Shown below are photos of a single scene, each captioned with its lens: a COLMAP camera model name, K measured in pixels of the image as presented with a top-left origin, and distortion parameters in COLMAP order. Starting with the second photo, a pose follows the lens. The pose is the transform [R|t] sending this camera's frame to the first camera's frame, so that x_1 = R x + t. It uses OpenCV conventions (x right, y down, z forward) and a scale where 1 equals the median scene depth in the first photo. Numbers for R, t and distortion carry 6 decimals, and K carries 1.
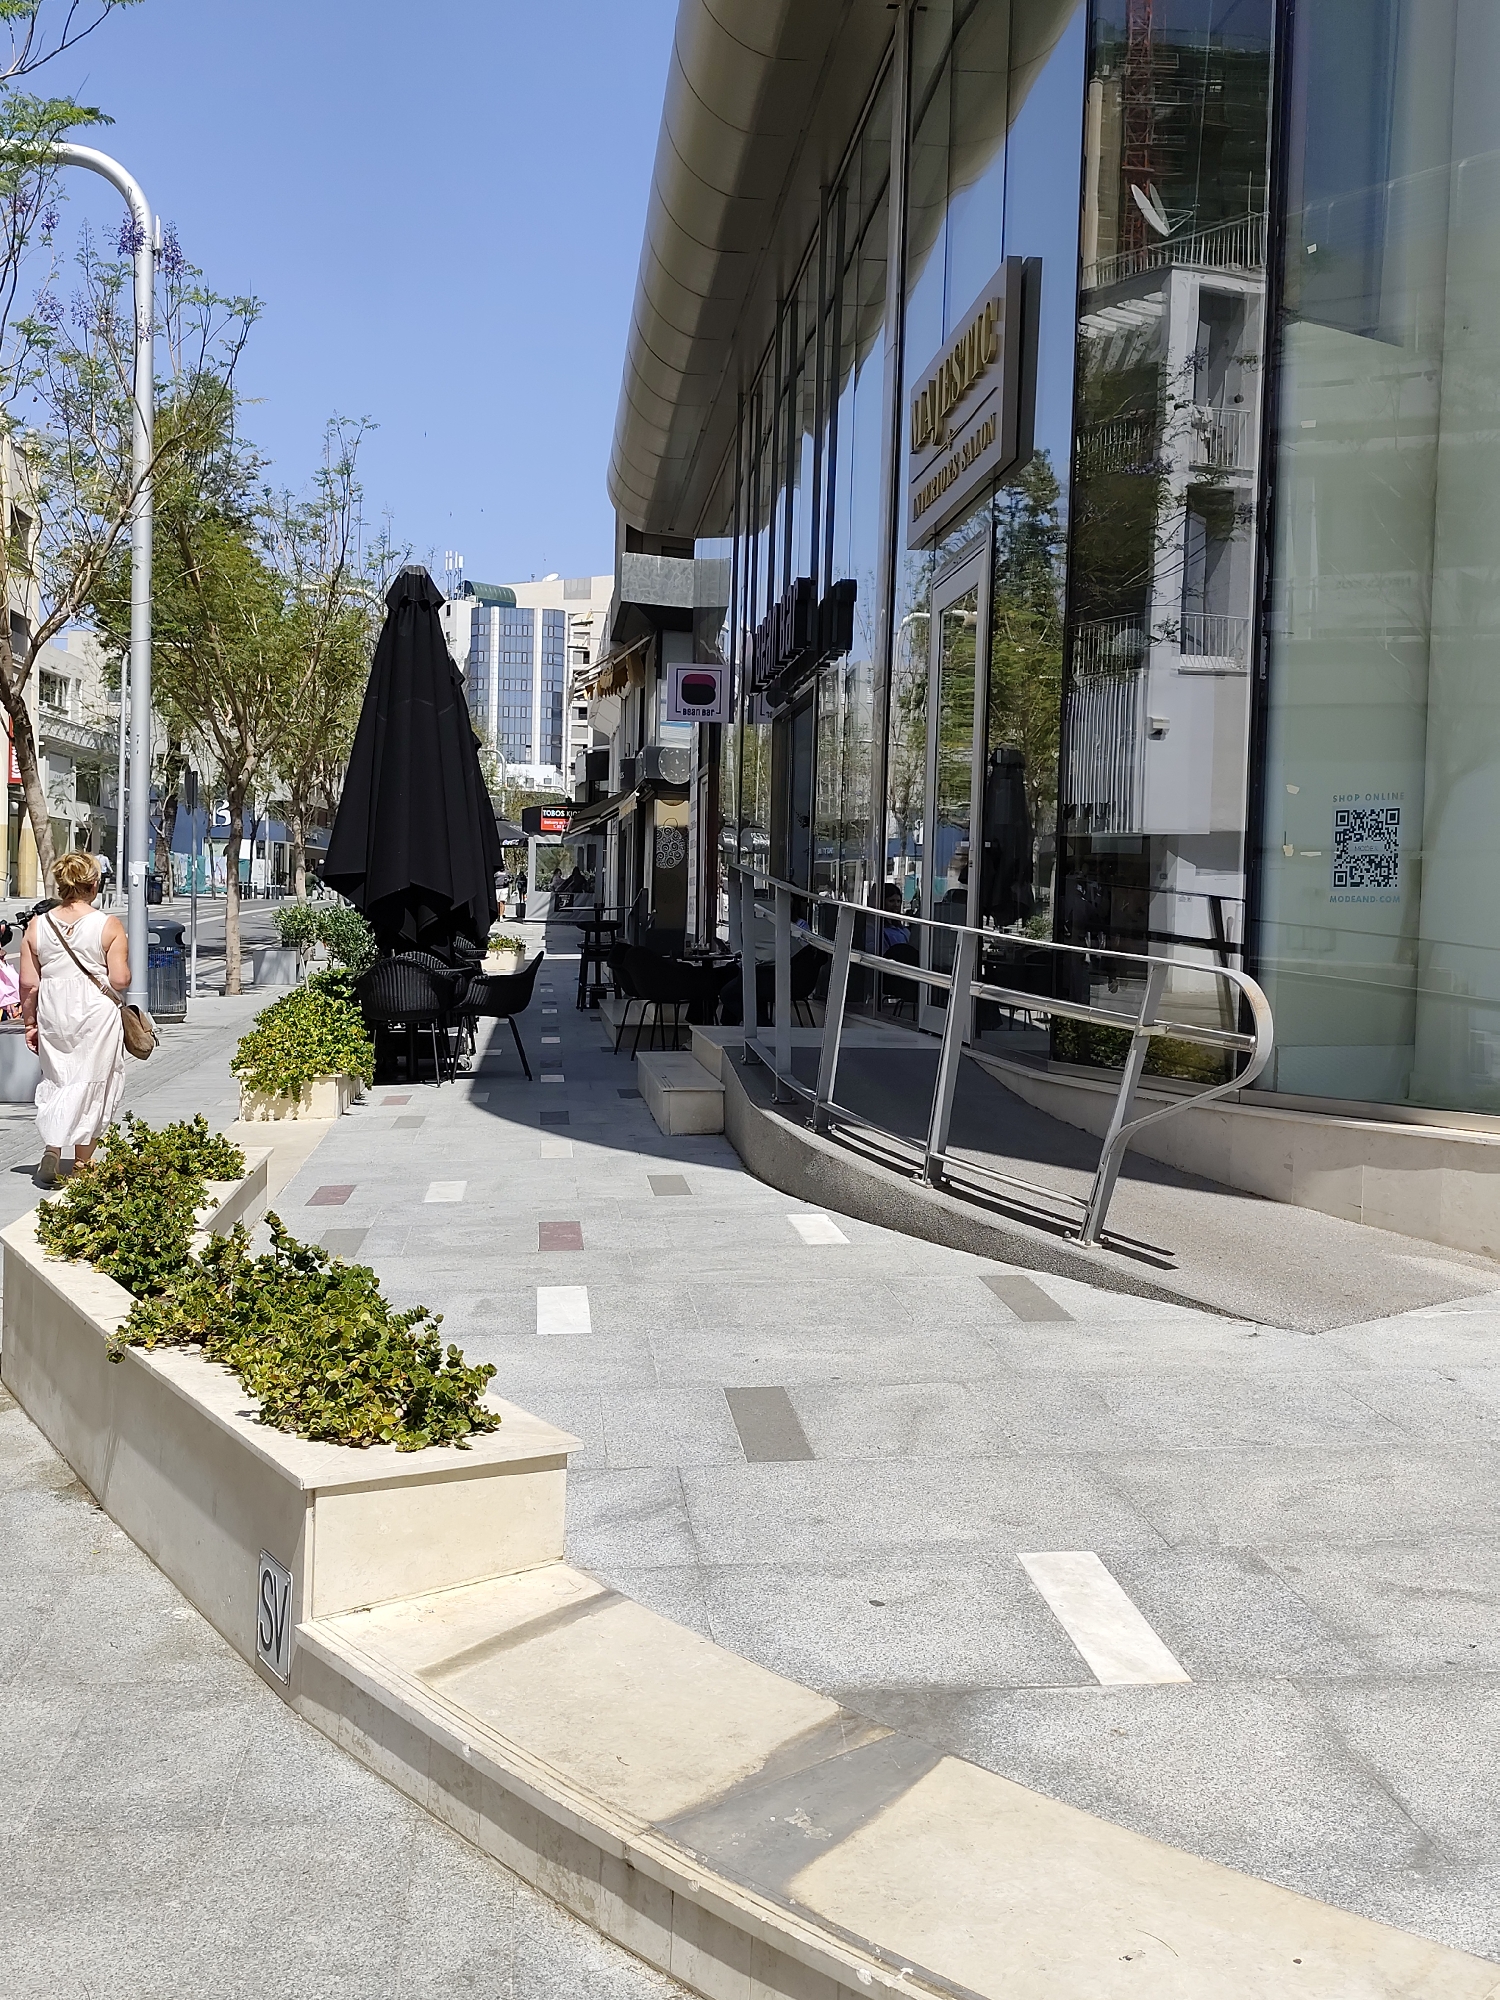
lens RADIAL K [[2057.0, 0, 750.0], [0, 2057.0, 1000.0], [0, 0, 1]] dist [0.005876, 0.003726]
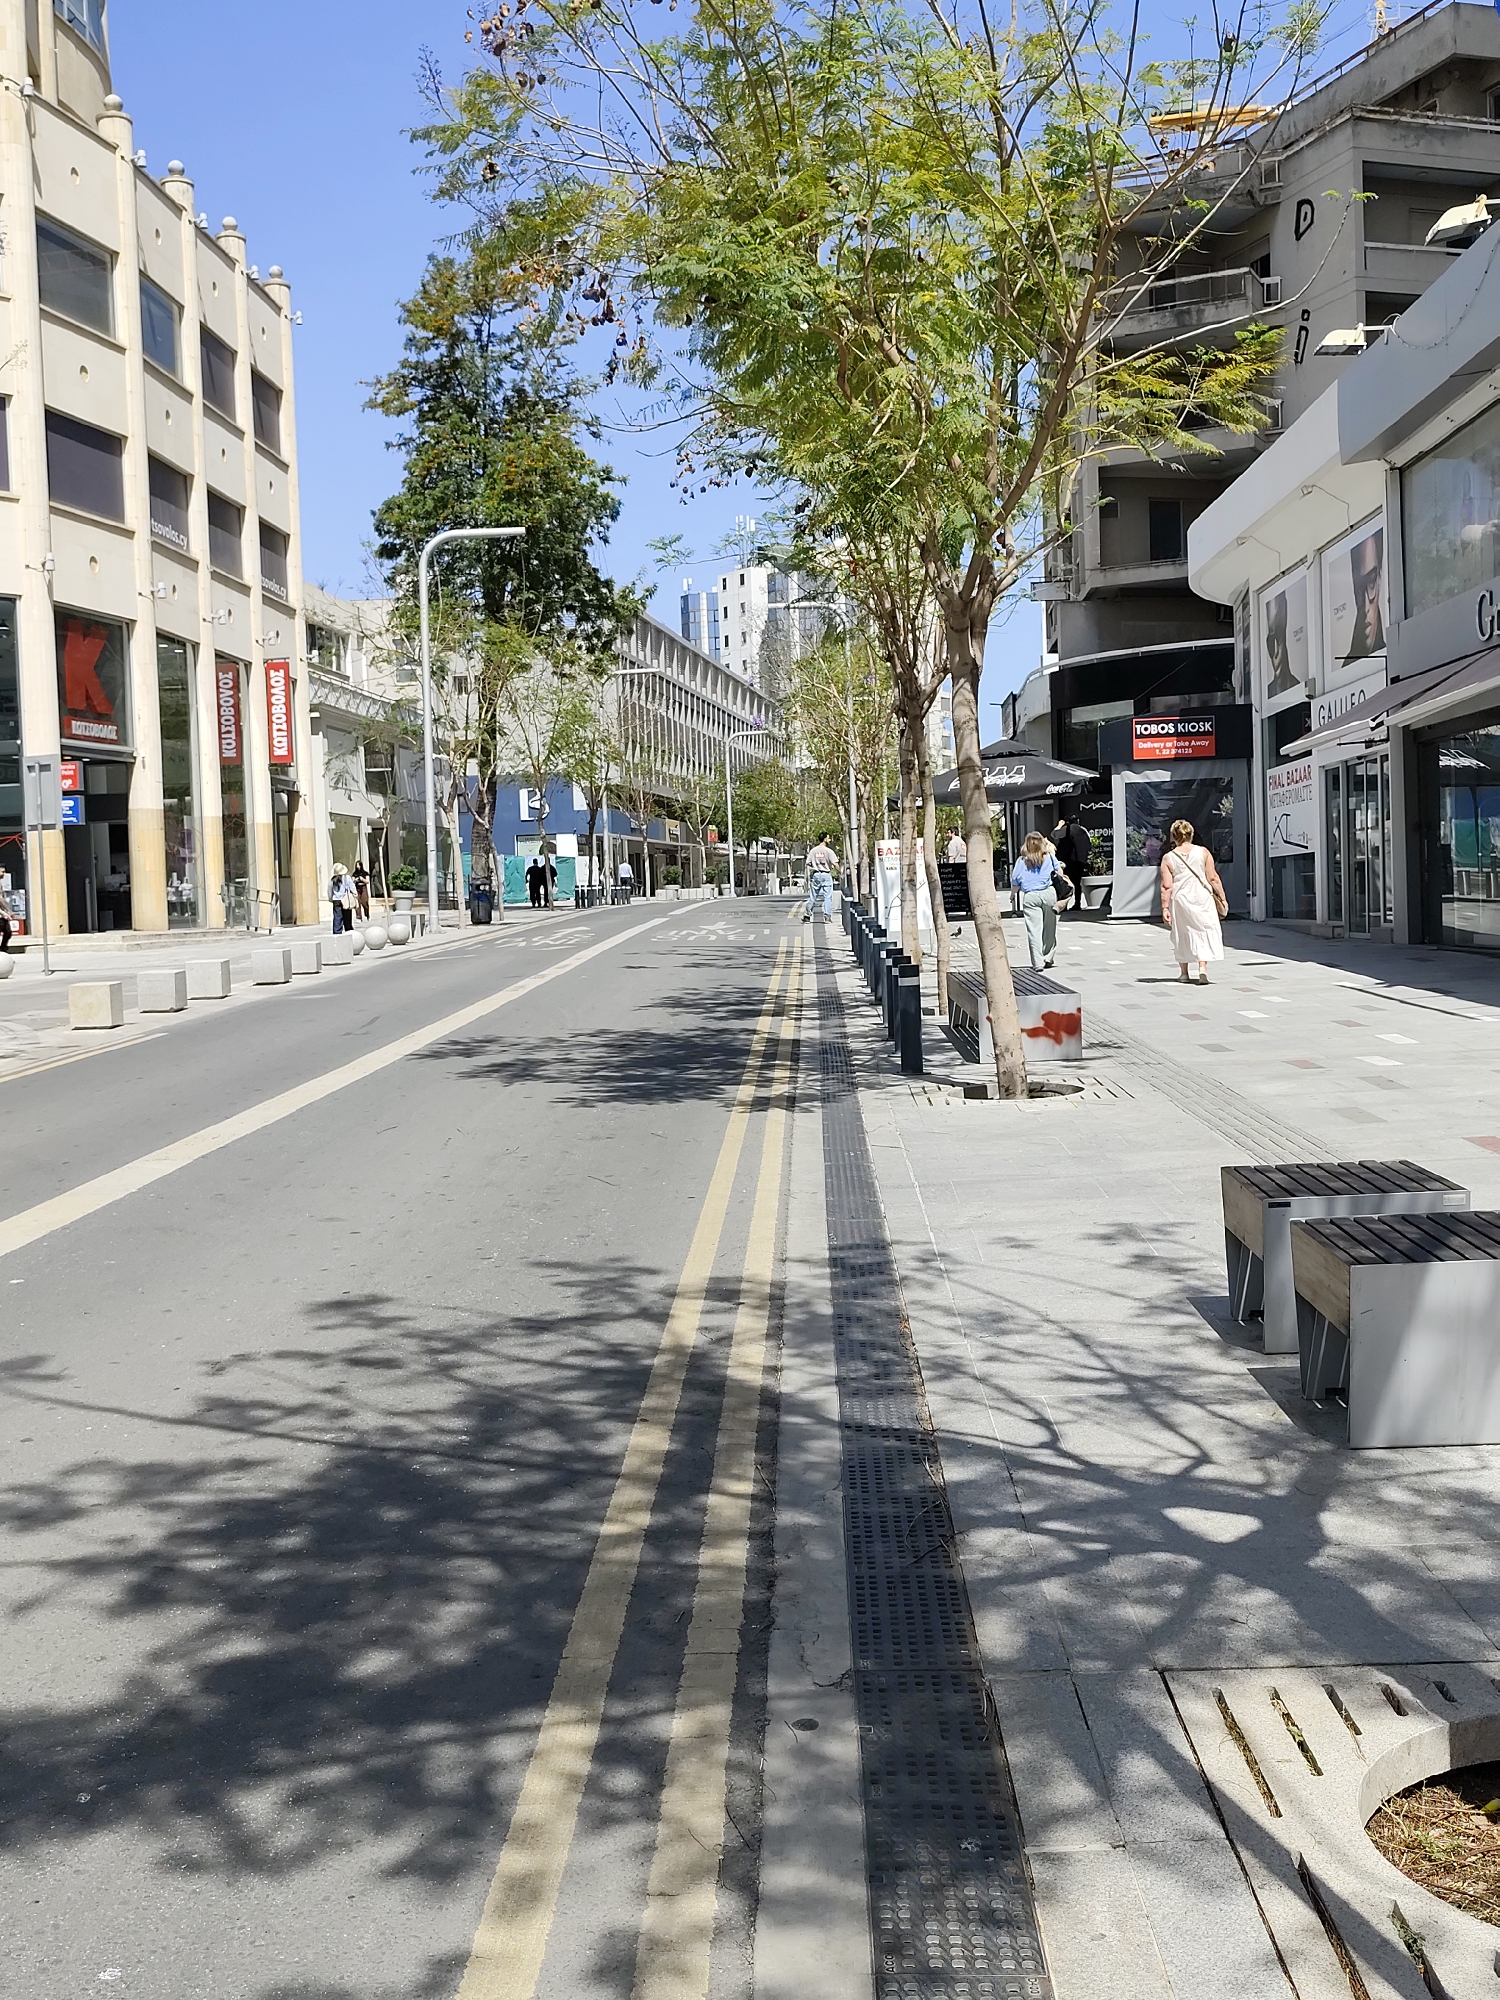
lens RADIAL K [[2024.2, 0, 750.0], [0, 2024.2, 1000.0], [0, 0, 1]] dist [-0.058487, -0.000239]
pose [[0.989073, -0.055651, -0.136521, -0.092289], [0.057213, 0.998333, 0.007546, -0.017464], [0.135874, -0.015275, 0.990608, 0.288154]]
